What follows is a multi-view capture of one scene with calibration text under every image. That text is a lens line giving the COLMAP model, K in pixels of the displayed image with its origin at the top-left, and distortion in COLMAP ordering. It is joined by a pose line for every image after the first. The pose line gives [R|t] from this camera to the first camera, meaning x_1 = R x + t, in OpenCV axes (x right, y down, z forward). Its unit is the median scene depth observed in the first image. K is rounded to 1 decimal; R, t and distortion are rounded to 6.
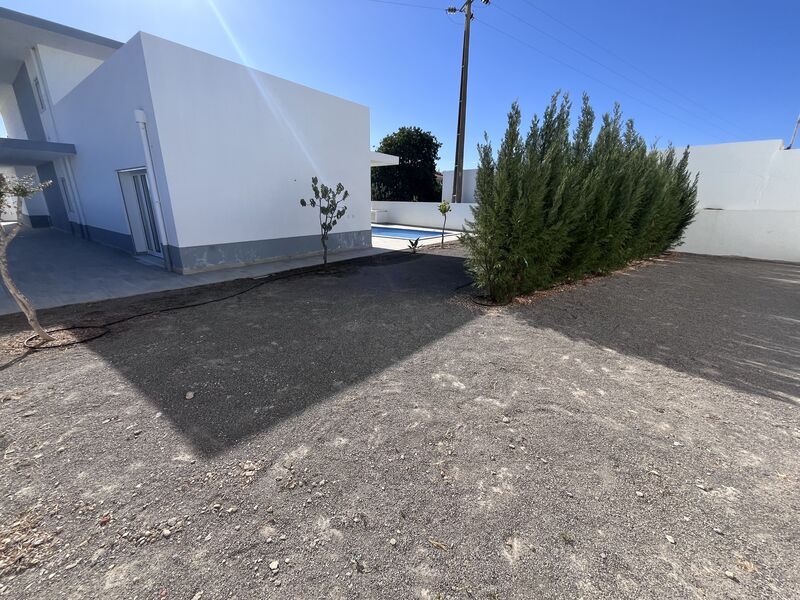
lens RADIAL K [[323.9, 0, 387.4], [0, 323.9, 300.8], [0, 0, 1]] dist [-0.002485, 0.000872]
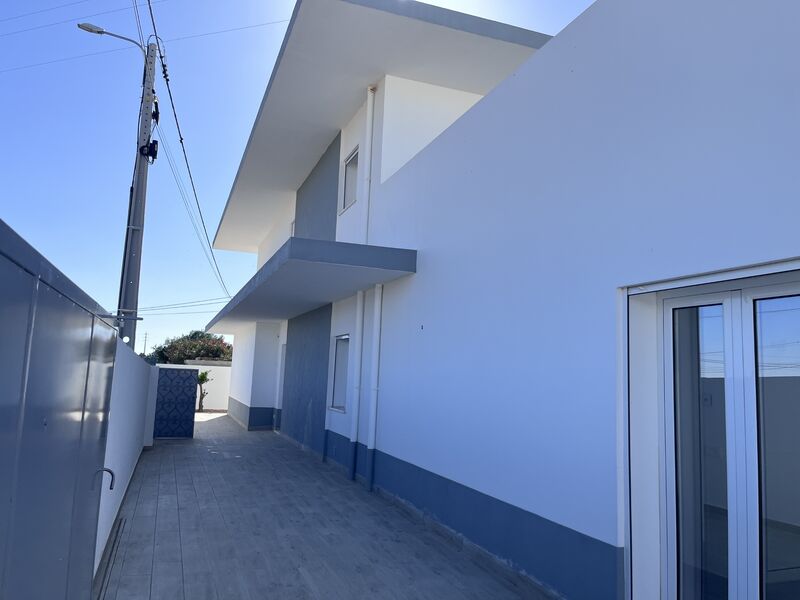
lens RADIAL K [[609.9, 0, 394.8], [0, 609.9, 300.4], [0, 0, 1]] dist [0.053875, -0.057842]
pose [[0.850353, -0.037023, -0.524908, -0.528729], [-0.193008, 0.906055, -0.376580, -0.127358], [0.489538, 0.421538, 0.763321, 0.392371]]
